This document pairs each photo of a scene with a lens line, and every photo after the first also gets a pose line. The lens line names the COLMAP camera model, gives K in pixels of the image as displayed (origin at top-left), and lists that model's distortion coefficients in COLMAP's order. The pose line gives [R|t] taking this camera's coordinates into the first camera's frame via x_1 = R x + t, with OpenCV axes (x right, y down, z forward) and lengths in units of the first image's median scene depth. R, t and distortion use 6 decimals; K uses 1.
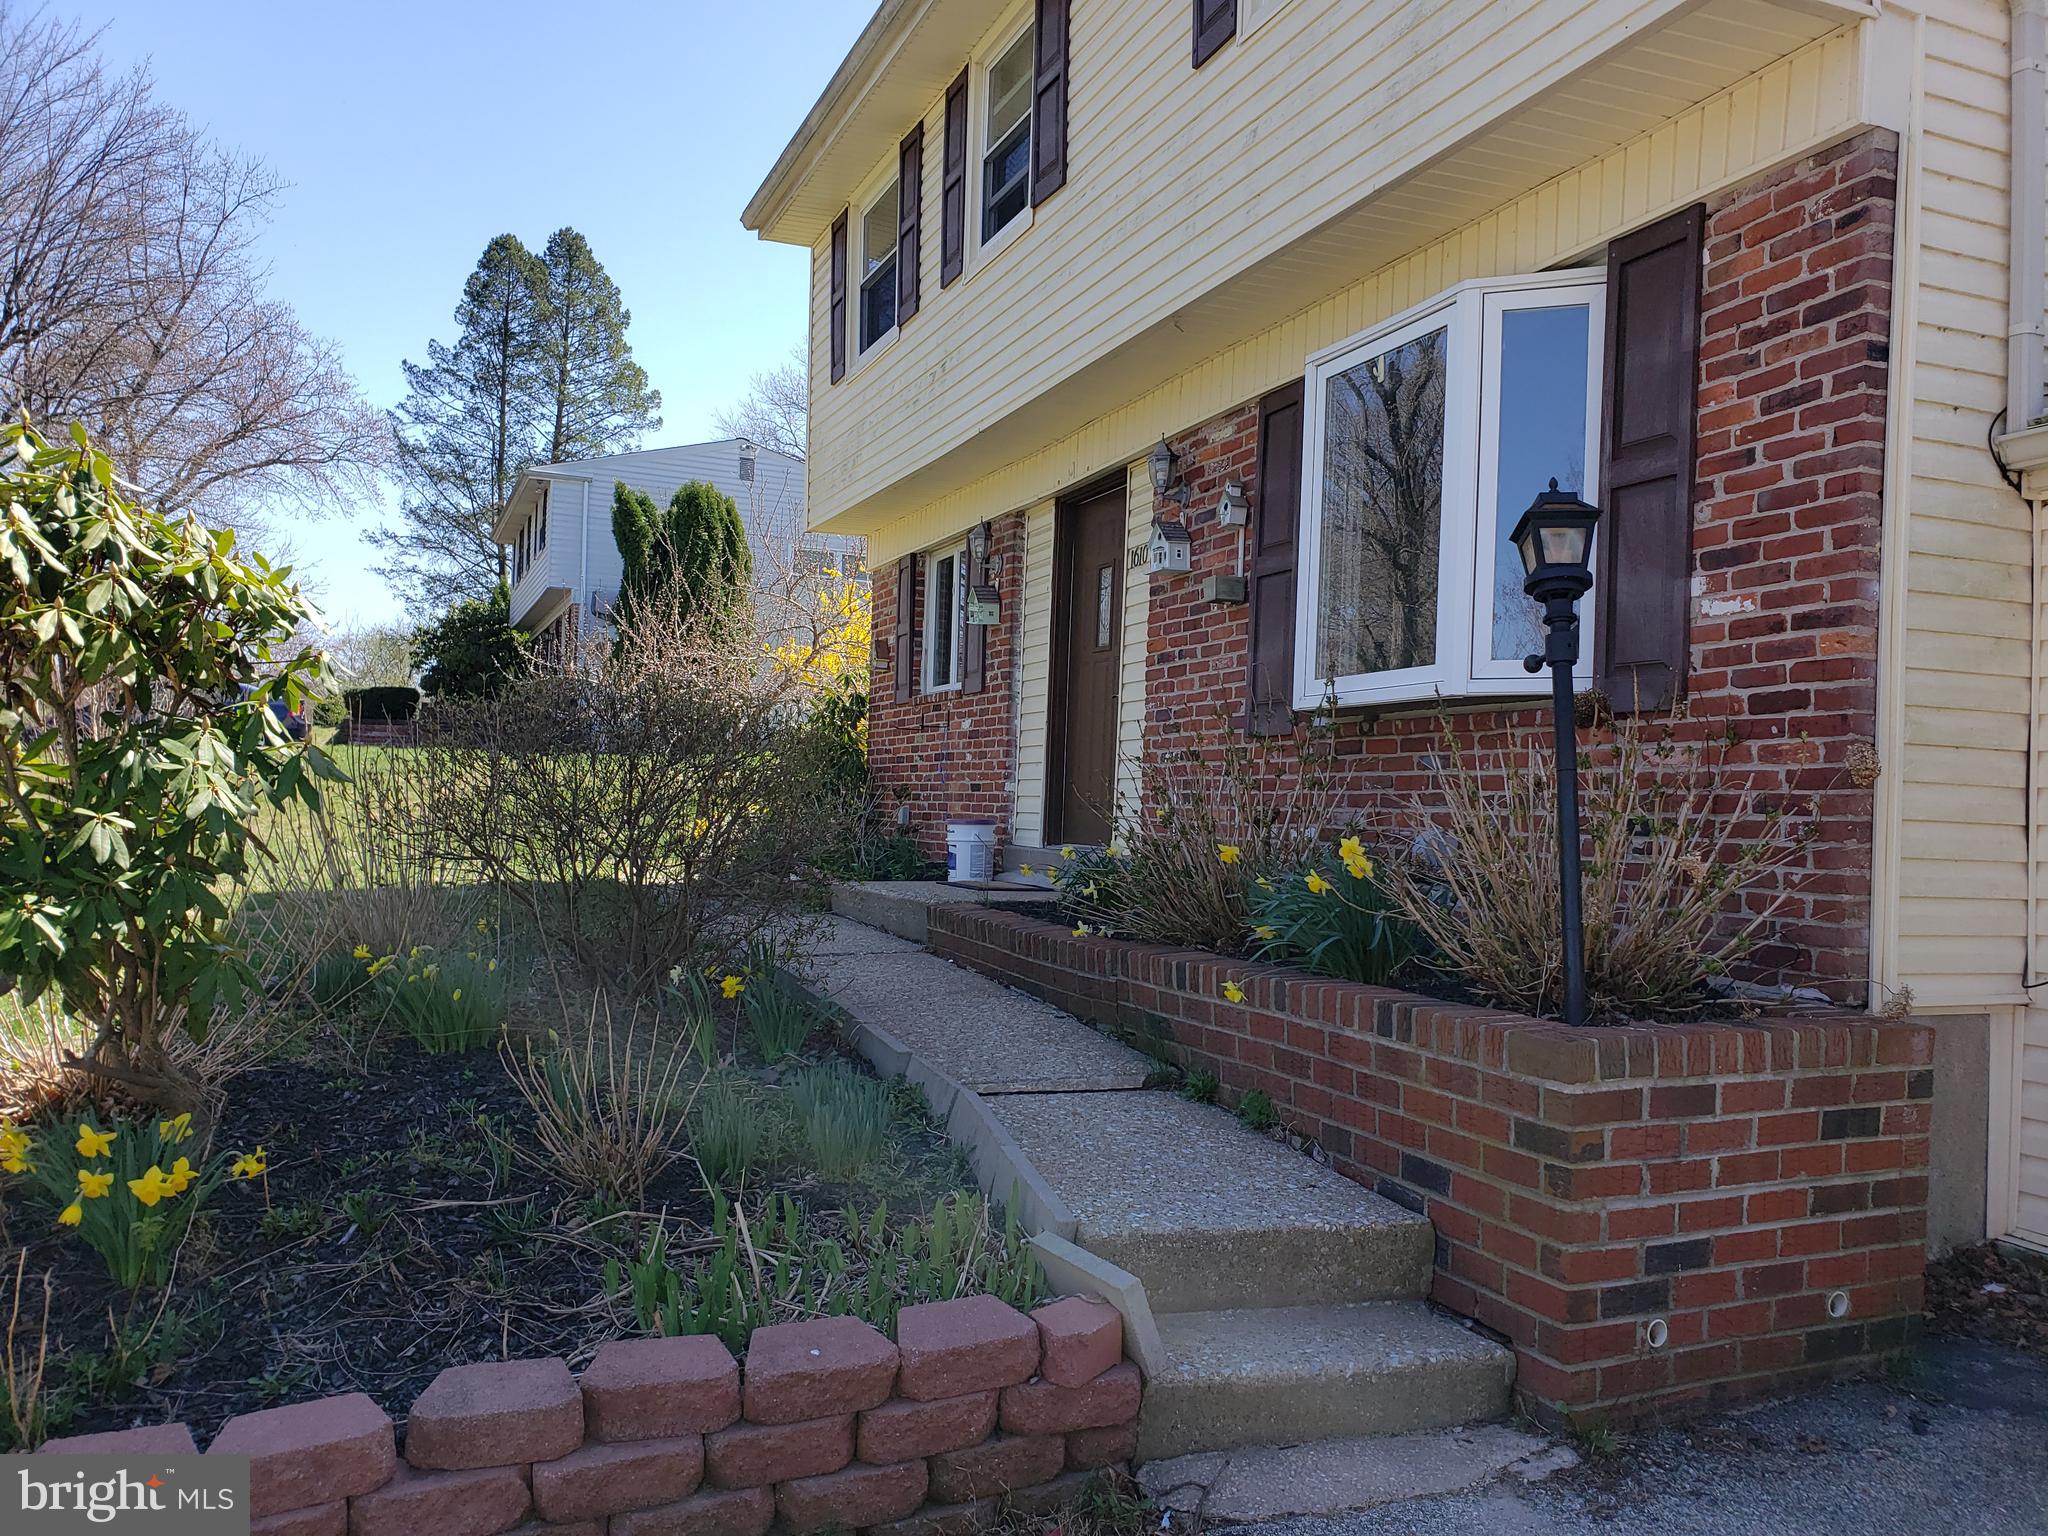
lens RADIAL K [[1559.7, 0, 1035.3], [0, 1559.7, 837.5], [0, 0, 1]] dist [0.122196, -0.240136]
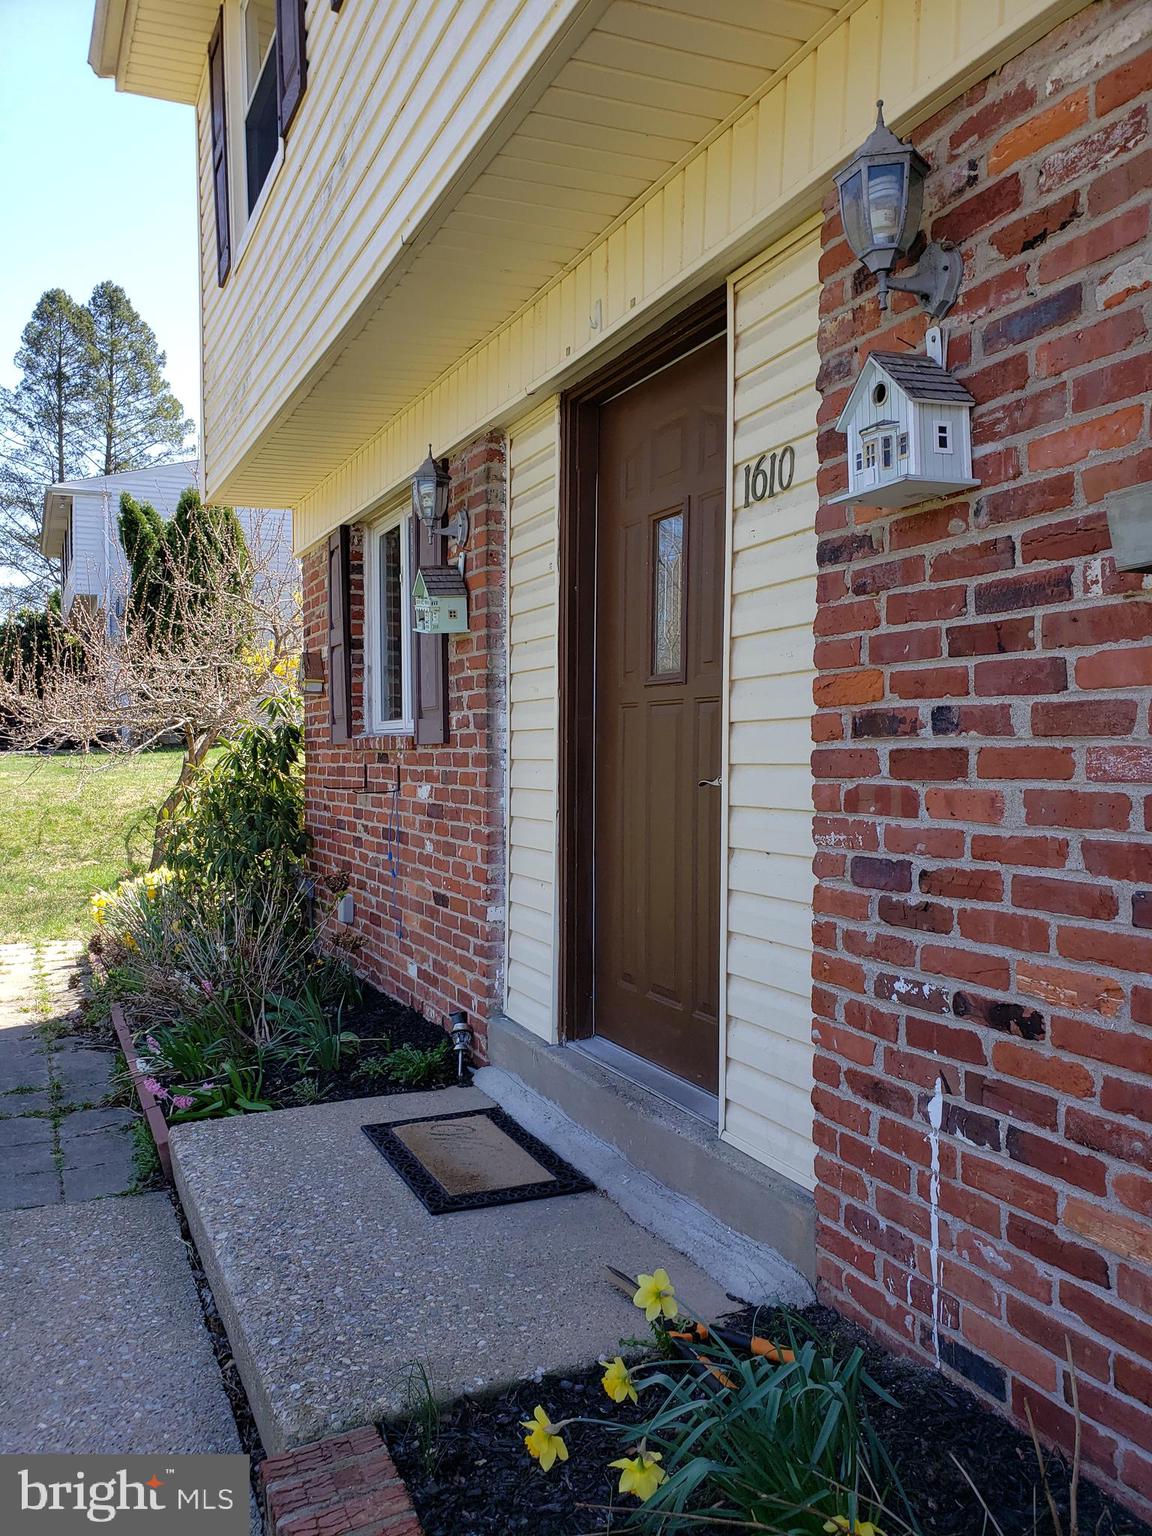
lens RADIAL K [[1201.5, 0, 510.4], [0, 1201.5, 769.1], [0, 0, 1]] dist [0.056183, -0.059131]
pose [[0.999255, -0.034830, -0.016594, -0.001659], [0.034792, 0.999391, -0.002573, -0.078470], [0.016674, 0.001993, 0.999859, 0.519892]]
